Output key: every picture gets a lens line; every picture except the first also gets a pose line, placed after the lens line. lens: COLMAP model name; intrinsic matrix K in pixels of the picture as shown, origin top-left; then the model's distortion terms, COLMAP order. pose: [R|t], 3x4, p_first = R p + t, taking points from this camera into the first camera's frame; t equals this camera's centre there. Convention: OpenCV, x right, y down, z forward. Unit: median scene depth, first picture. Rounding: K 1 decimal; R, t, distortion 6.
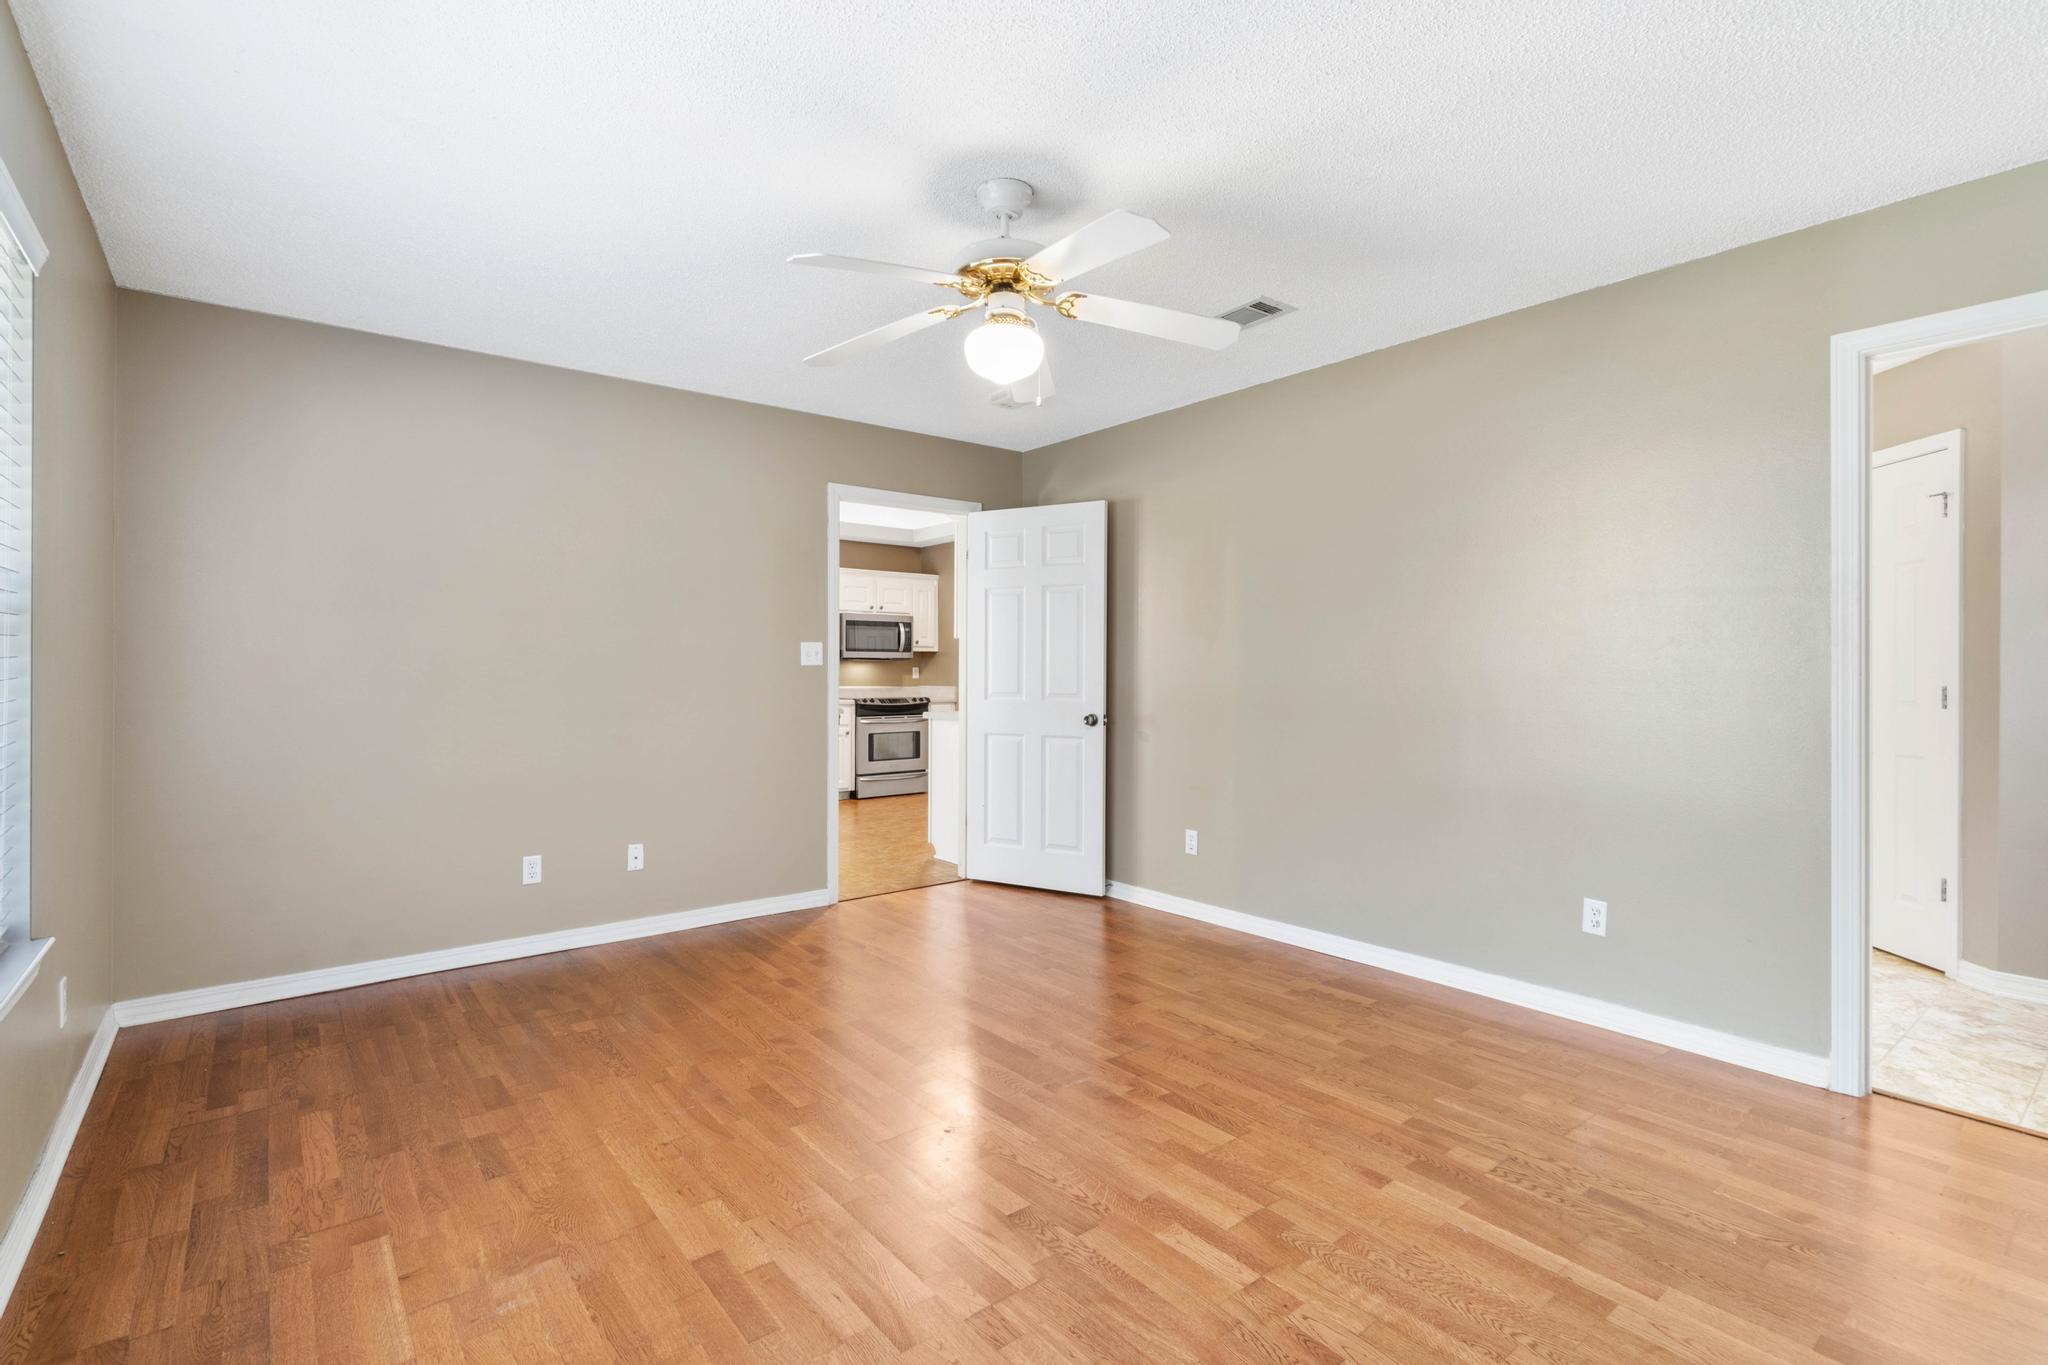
lens RADIAL K [[940.3, 0, 1002.4], [0, 940.3, 668.6], [0, 0, 1]] dist [0.003435, 0.000480]
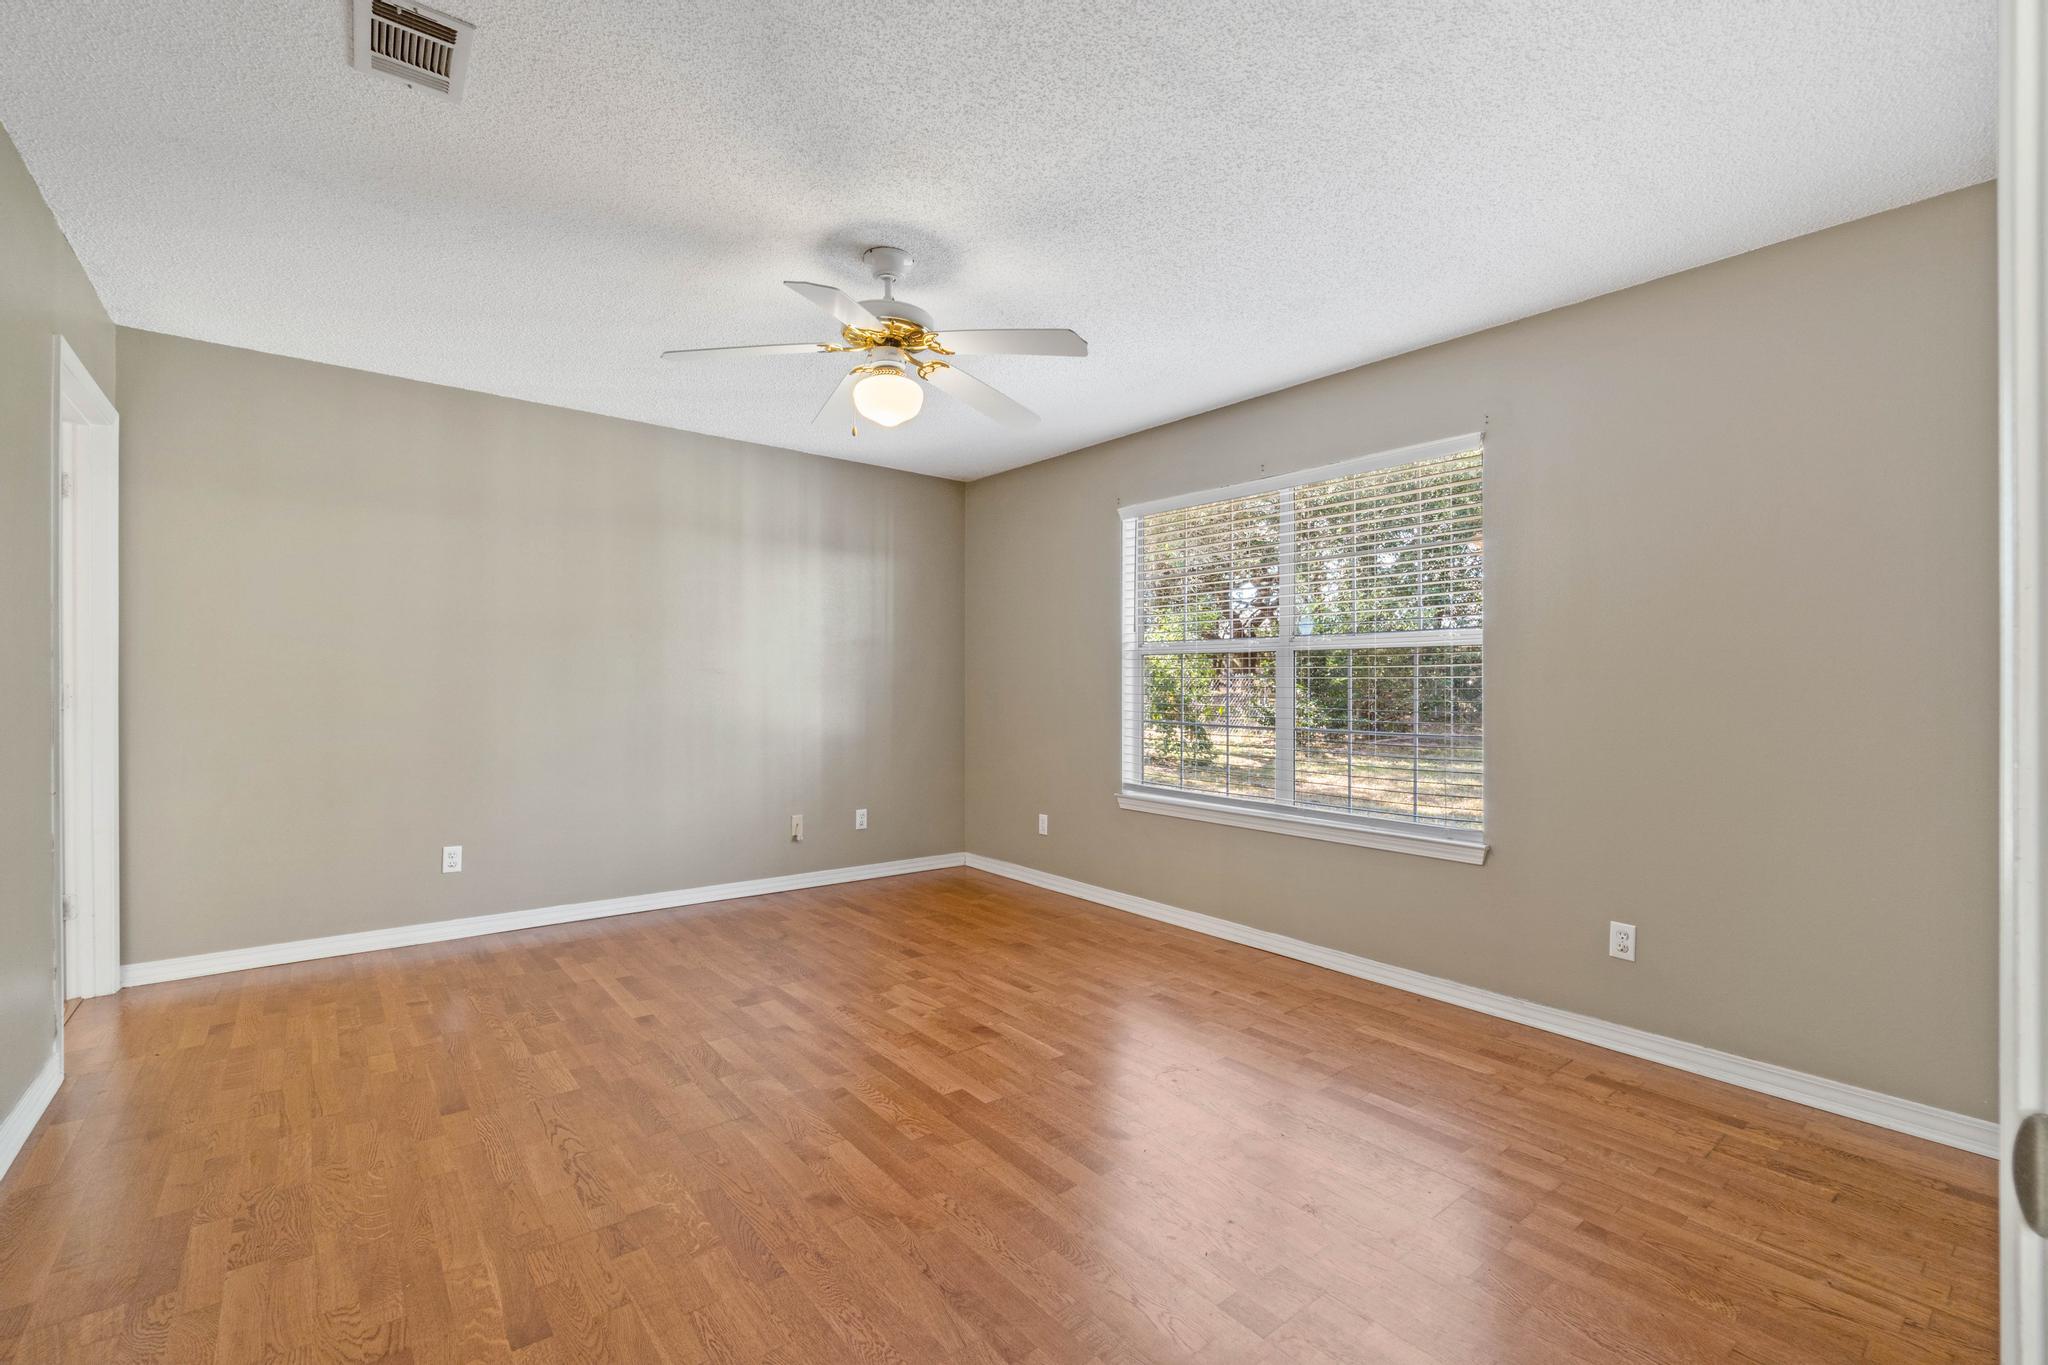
lens RADIAL K [[885.0, 0, 1014.3], [0, 885.0, 684.4], [0, 0, 1]] dist [-0.003854, -0.000366]
pose [[-0.999856, -0.012479, -0.011507, -0.127411], [-0.012459, 0.999921, -0.001828, 0.013840], [0.011529, -0.001684, -0.999932, 1.936405]]
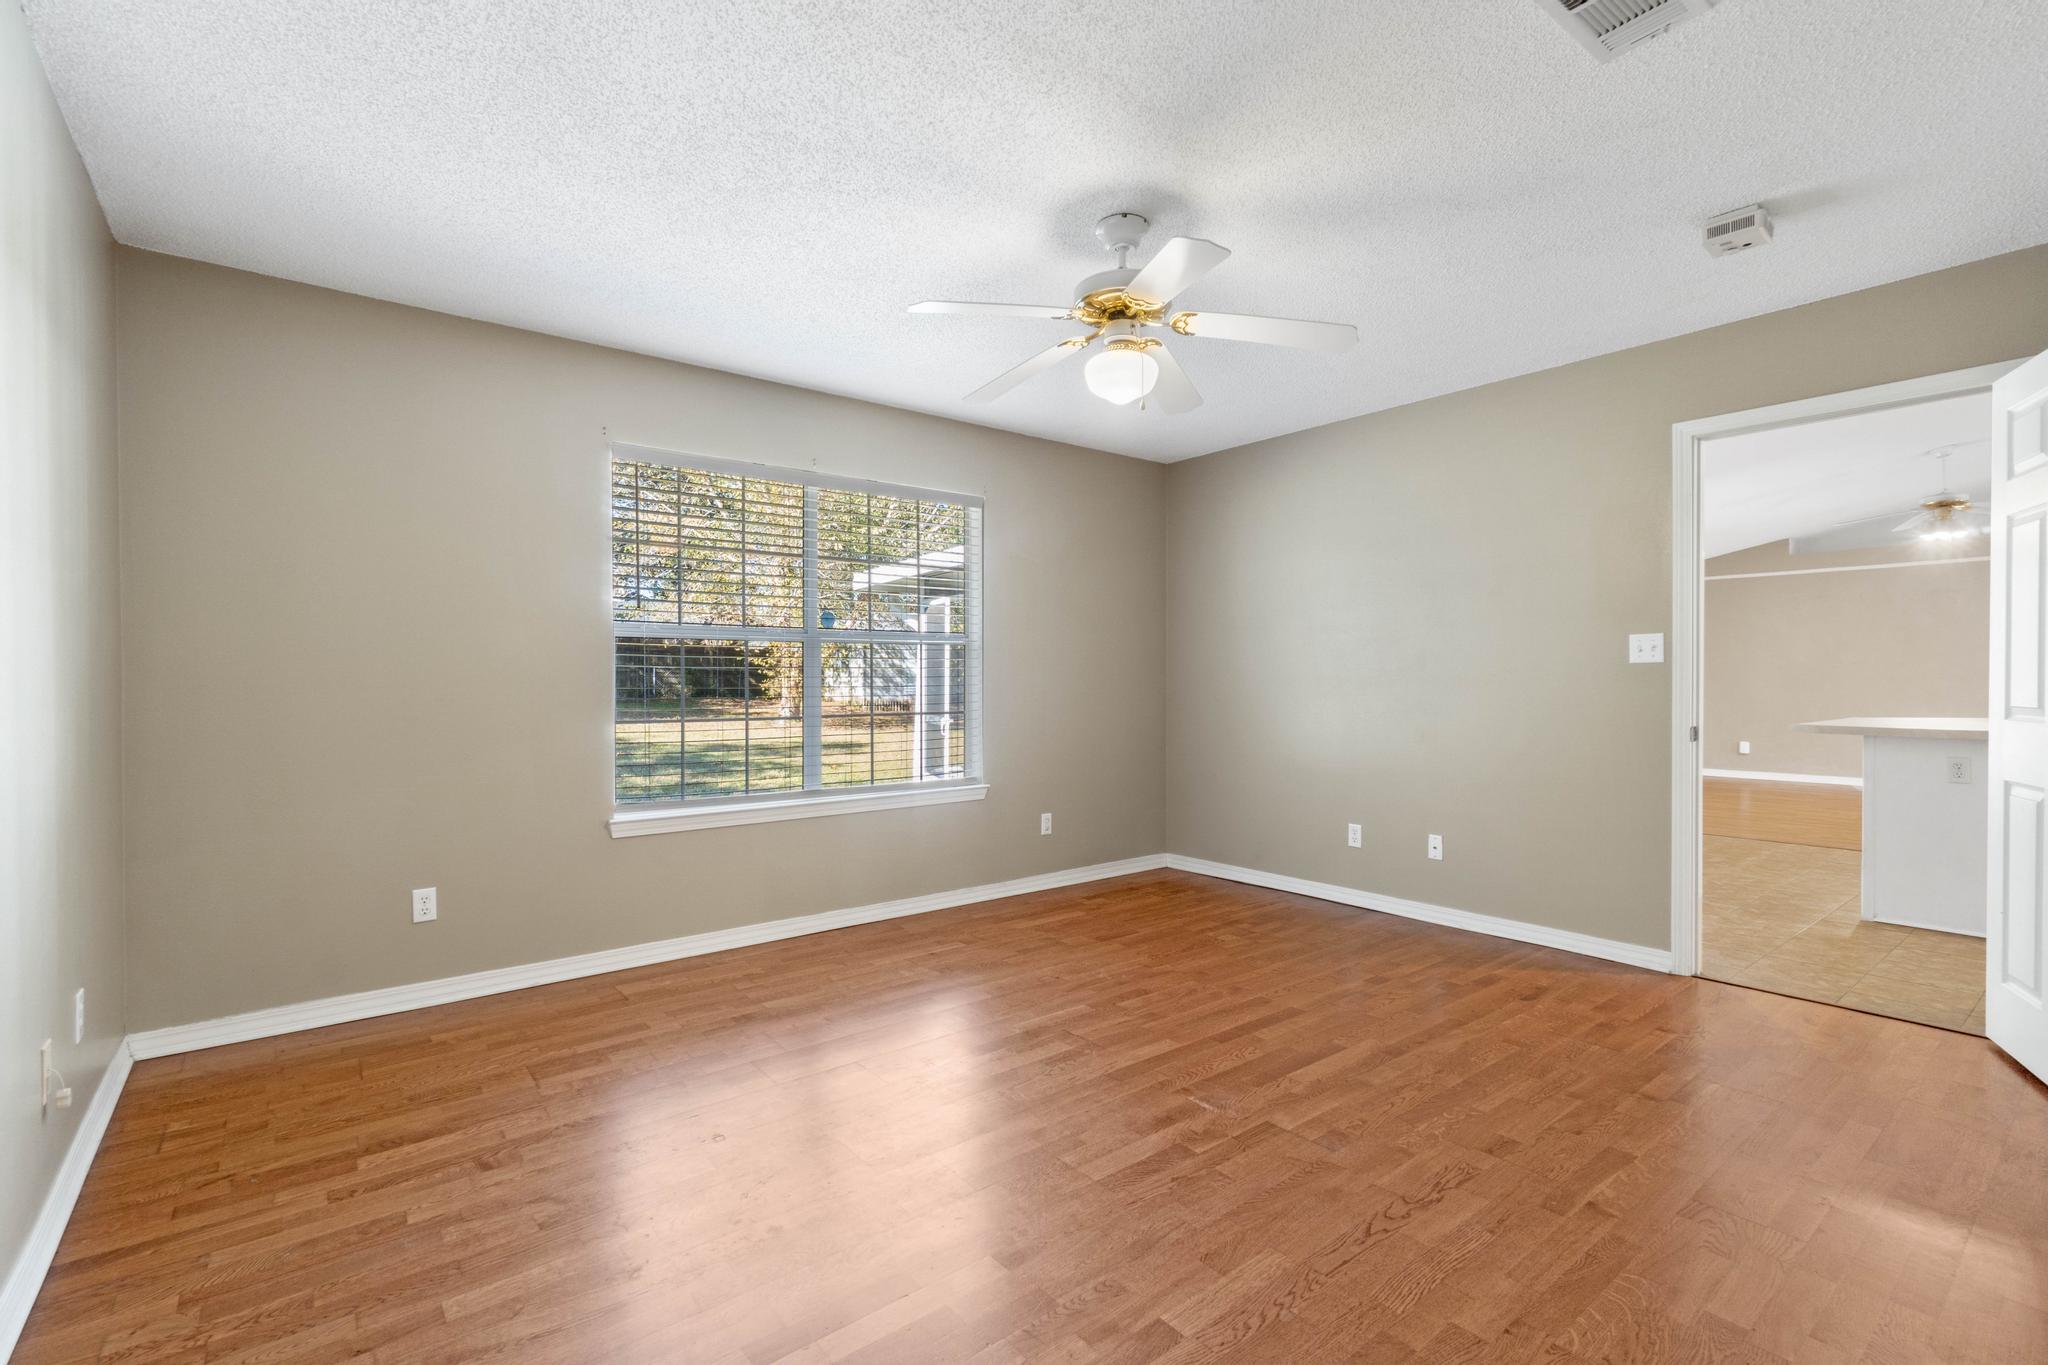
lens RADIAL K [[911.5, 0, 1017.5], [0, 911.5, 677.2], [0, 0, 1]] dist [0.000035, -0.000275]
pose [[0.004027, -0.004225, -0.999983, 0.990353], [0.003158, 0.999986, -0.004212, 0.018417], [0.999987, -0.003141, 0.004040, 0.815854]]
